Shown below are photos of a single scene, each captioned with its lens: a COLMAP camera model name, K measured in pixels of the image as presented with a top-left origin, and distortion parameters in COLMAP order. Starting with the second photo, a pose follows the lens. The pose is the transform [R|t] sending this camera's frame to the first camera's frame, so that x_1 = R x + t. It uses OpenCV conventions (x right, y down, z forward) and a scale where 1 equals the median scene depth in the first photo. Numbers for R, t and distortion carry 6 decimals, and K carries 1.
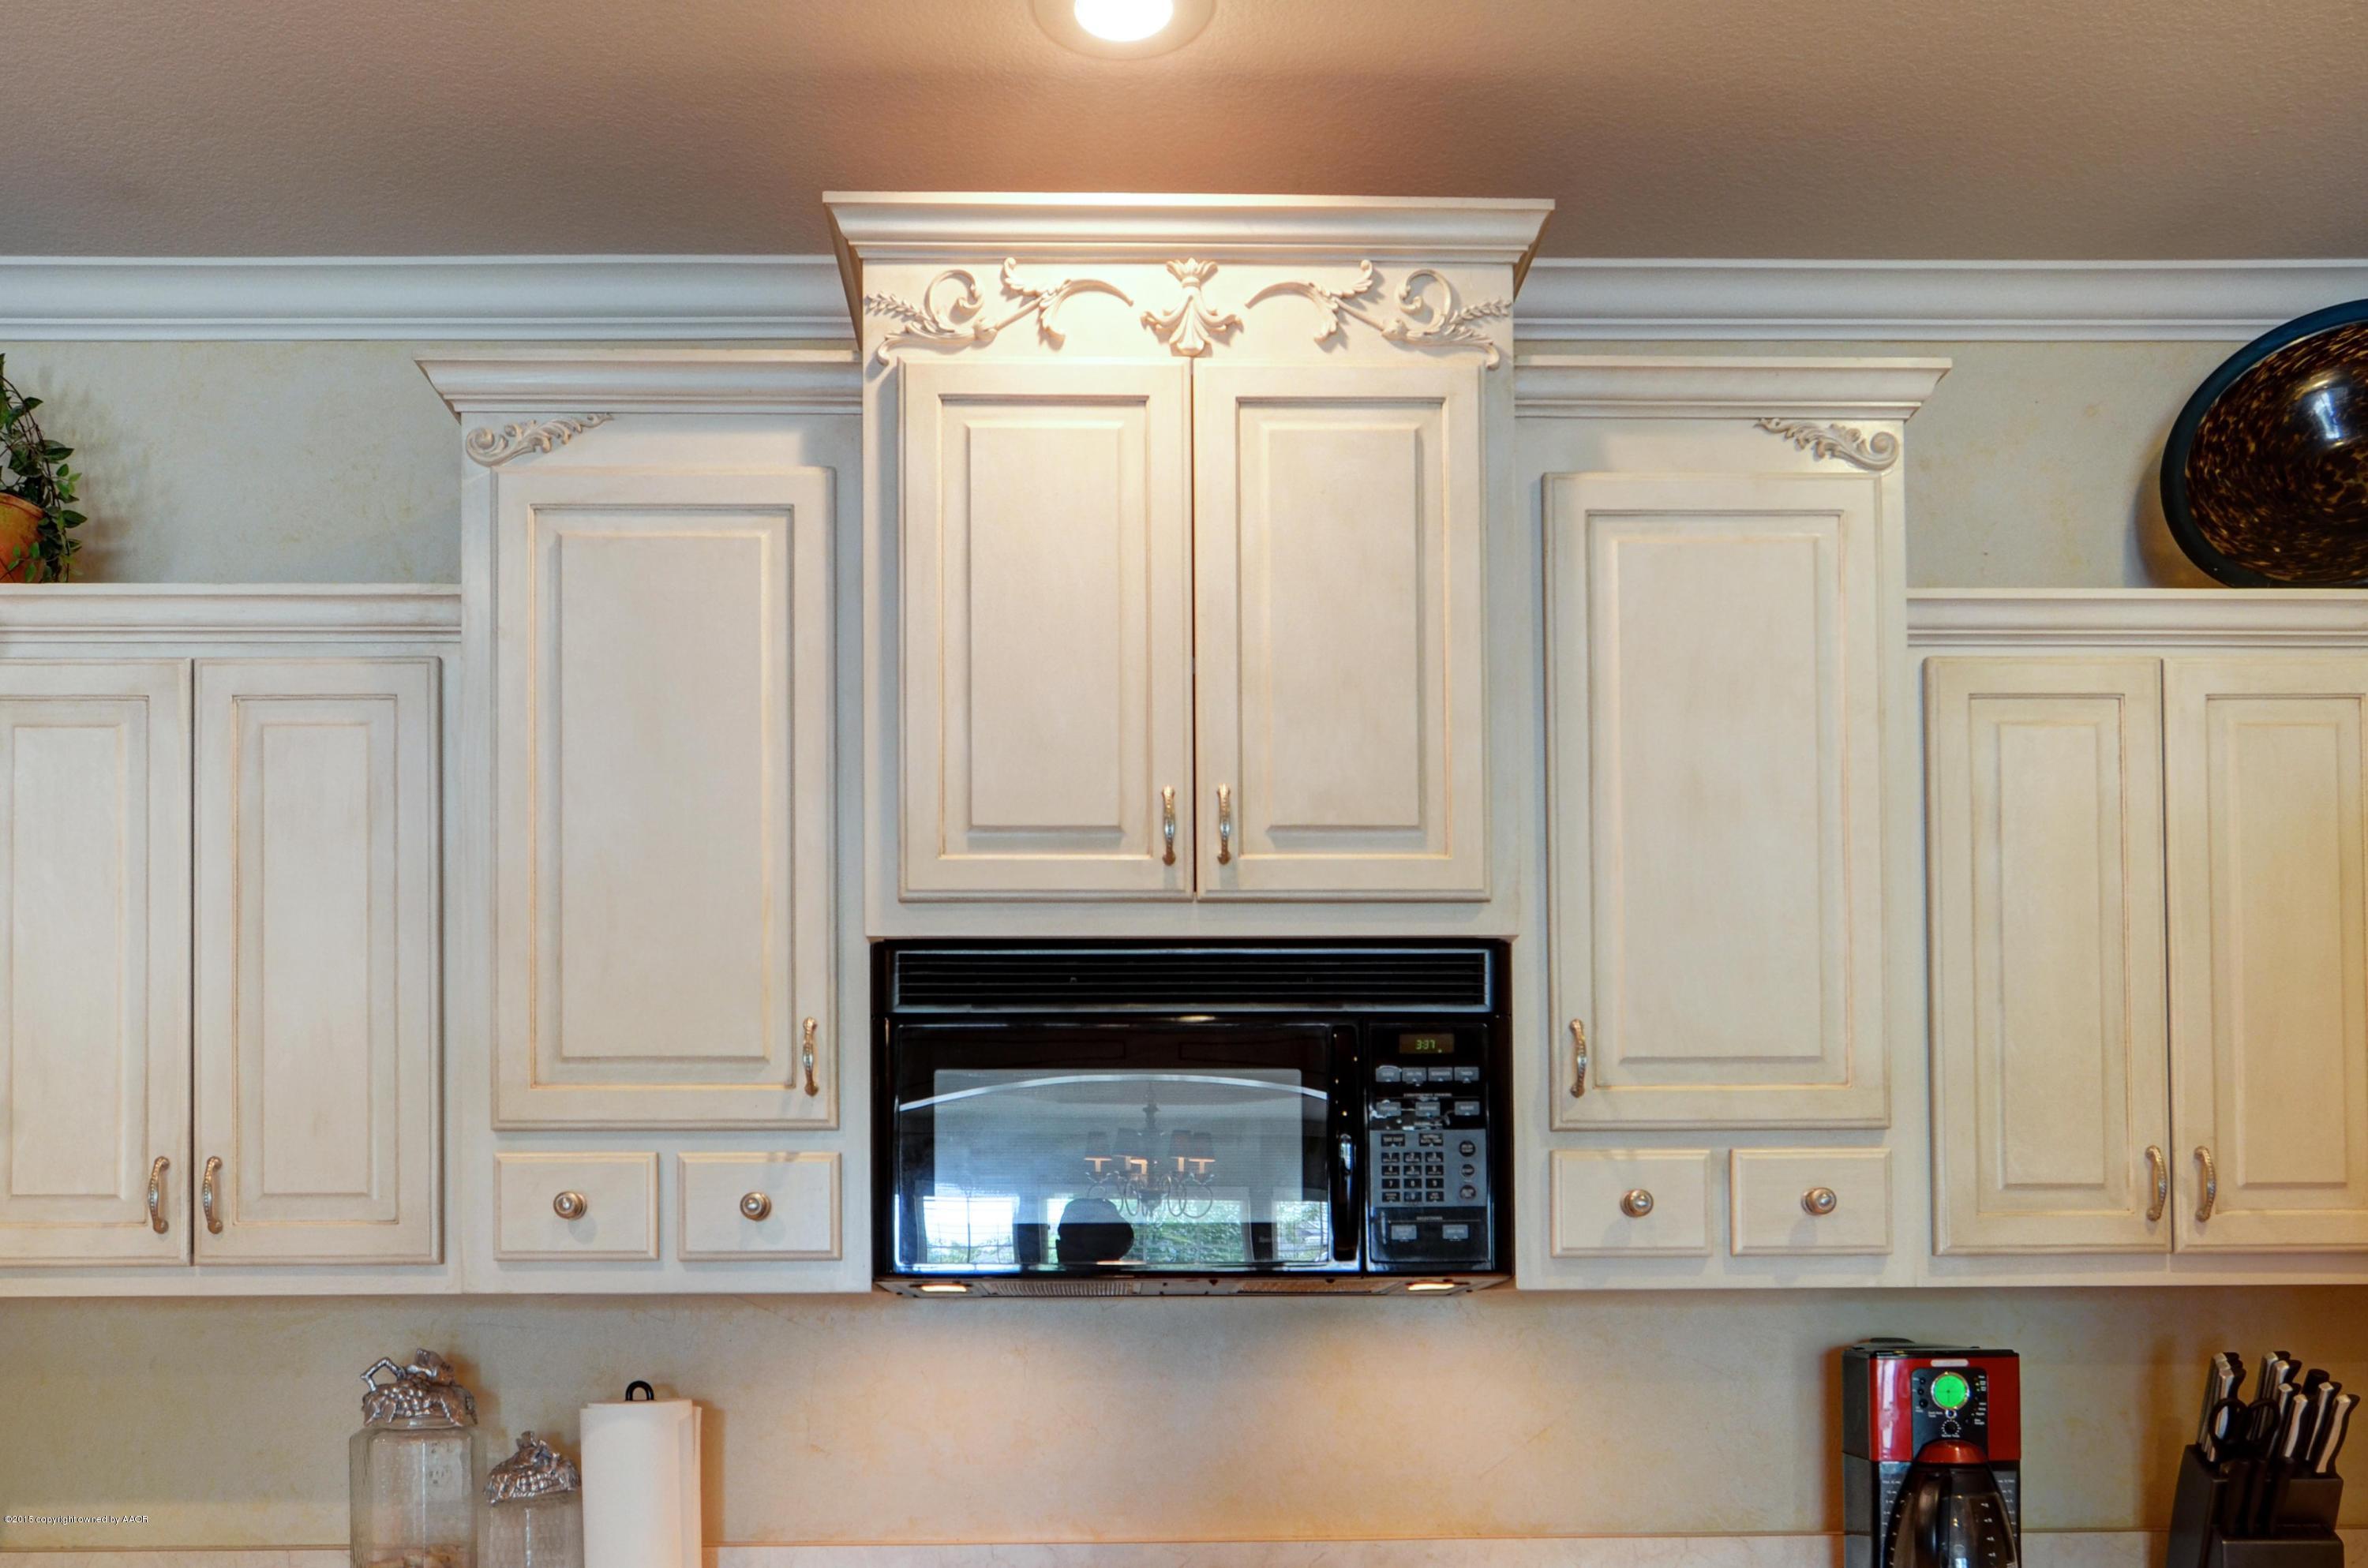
lens RADIAL K [[1980.7, 0, 1130.8], [0, 1980.7, 1263.0], [0, 0, 1]] dist [-0.012624, 0.010762]
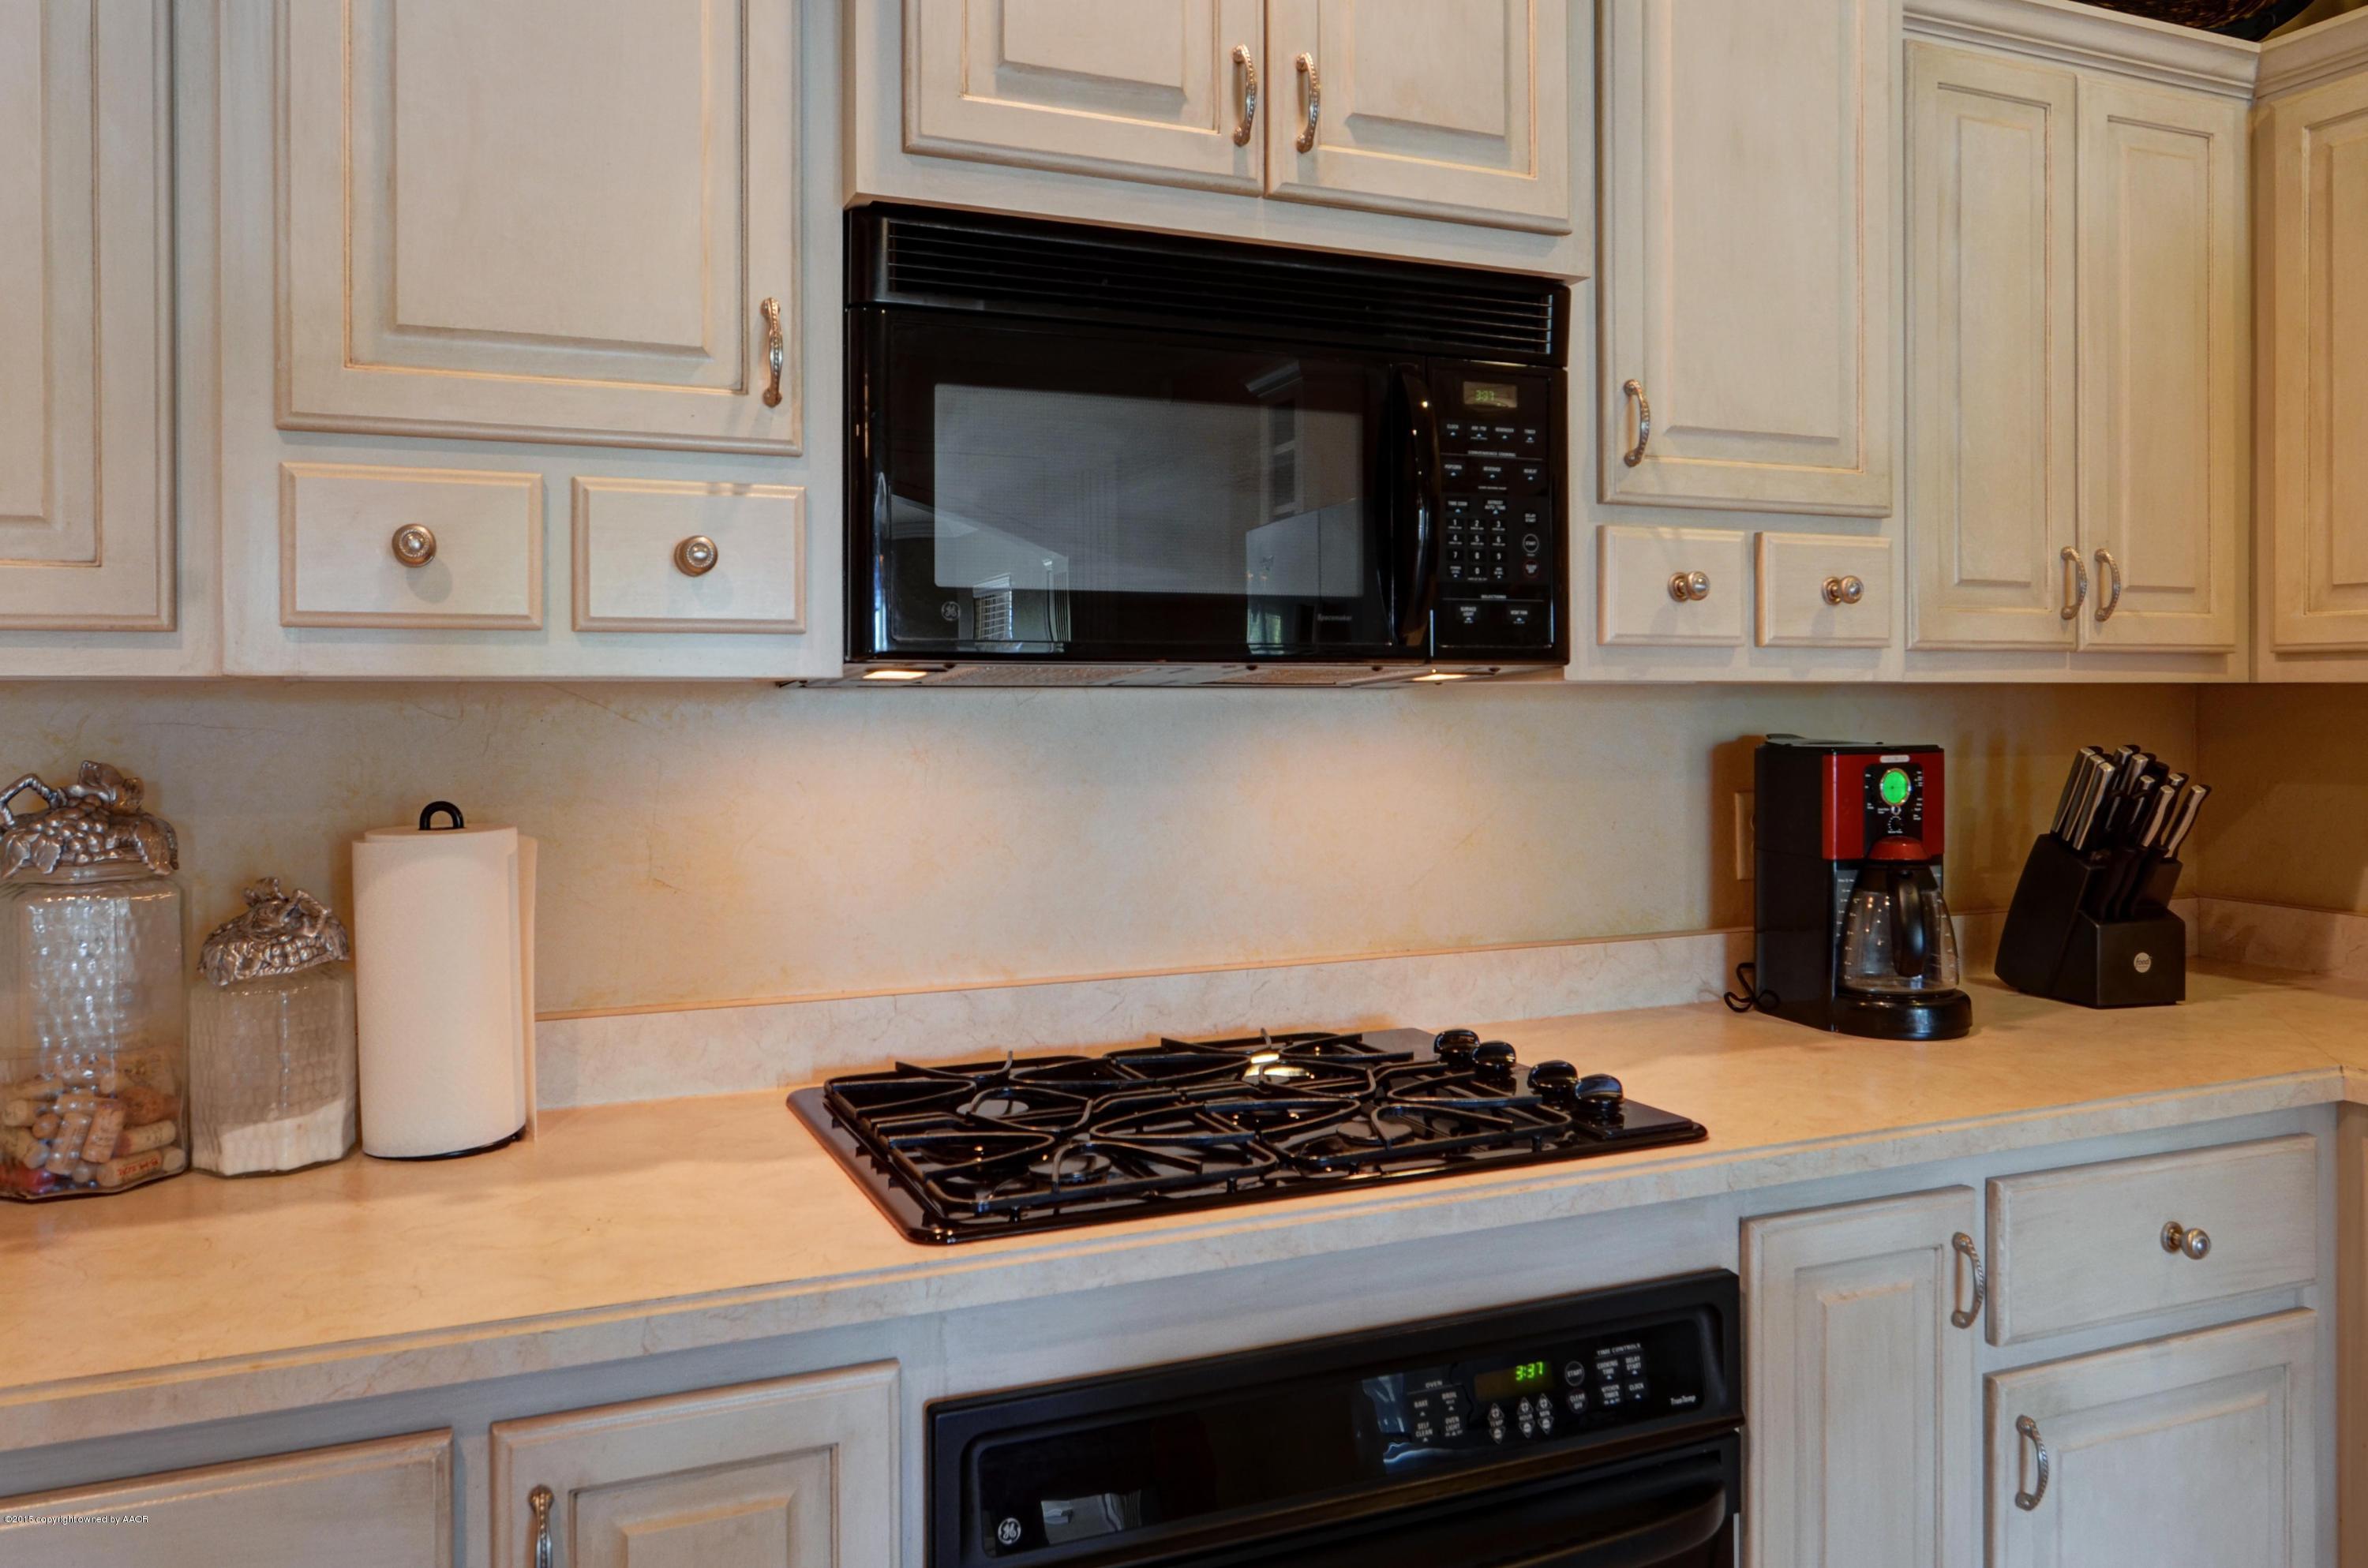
lens RADIAL K [[1714.7, 0, 1172.0], [0, 1714.7, 701.5], [0, 0, 1]] dist [-0.012794, 0.001486]
pose [[0.925917, 0.002778, 0.377716, -0.258510], [-0.009577, 0.999824, 0.016124, 0.011871], [-0.377605, -0.018547, 0.925781, 0.356192]]
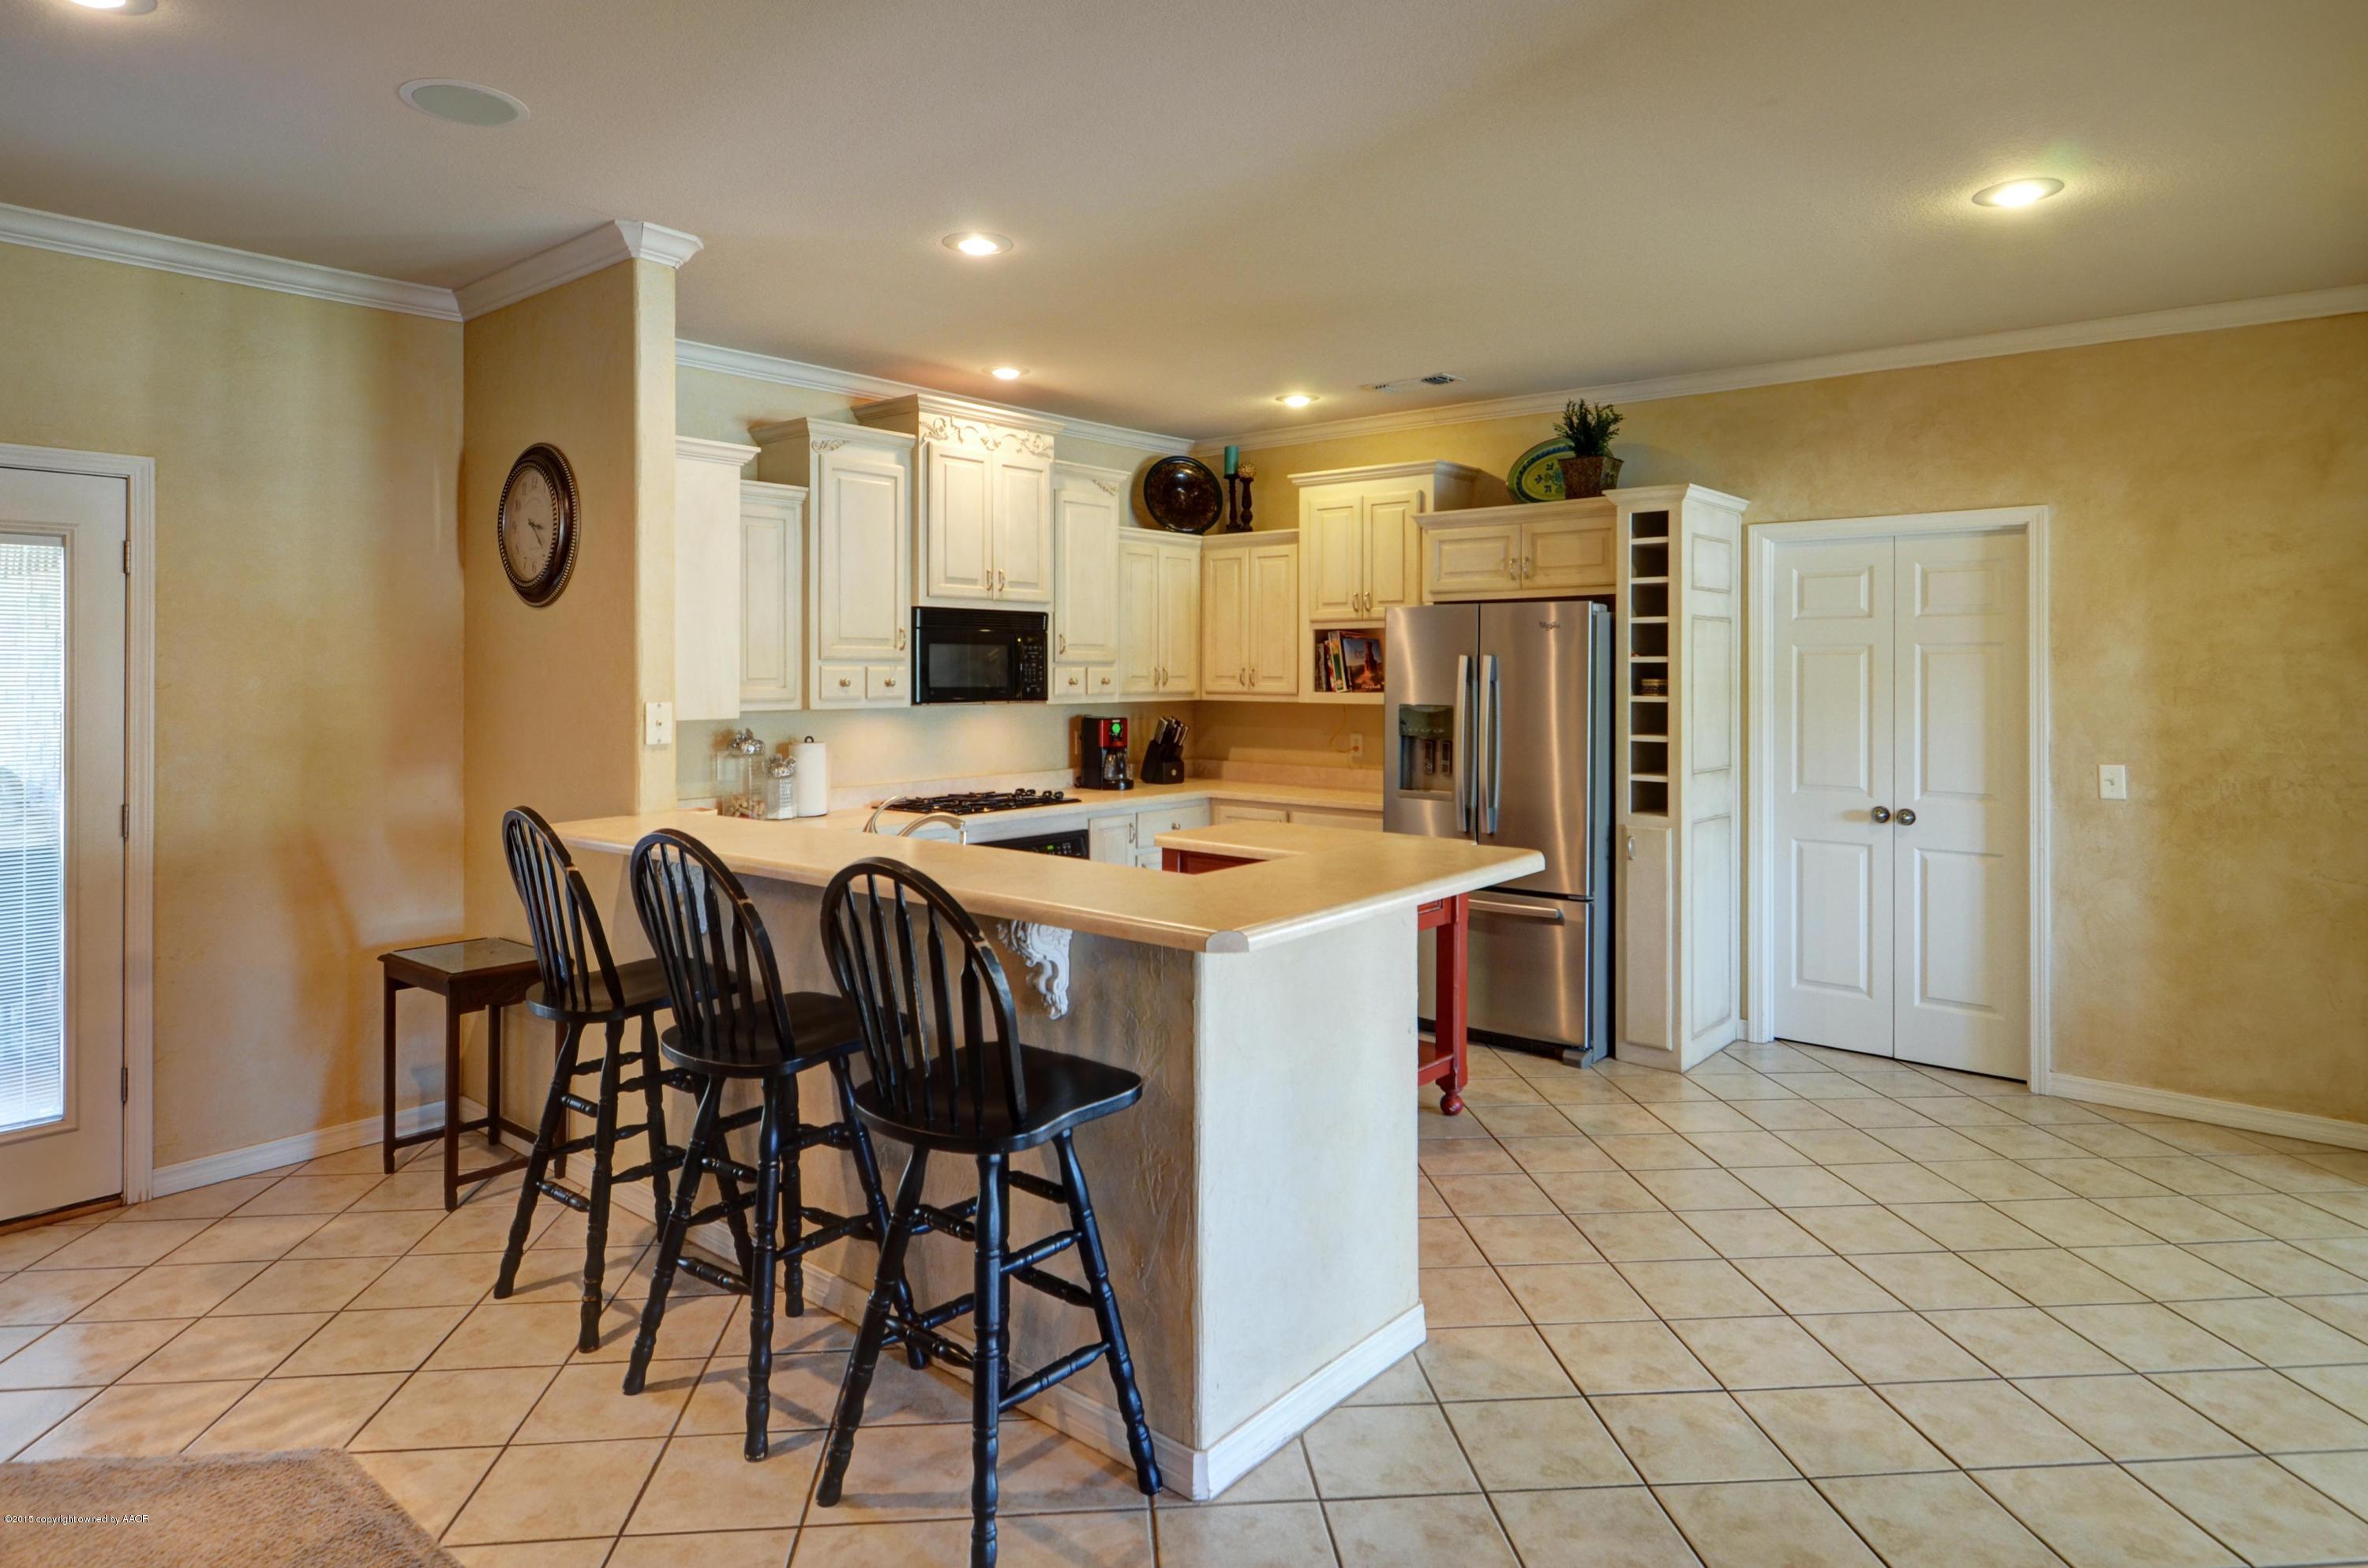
lens RADIAL K [[1338.8, 0, 1192.4], [0, 1338.8, 674.0], [0, 0, 1]] dist [0.018467, -0.016273]
pose [[0.652712, 0.004265, 0.757594, -1.574515], [-0.018167, 0.999785, 0.010023, -0.075494], [-0.757389, -0.020305, 0.652649, -0.891793]]
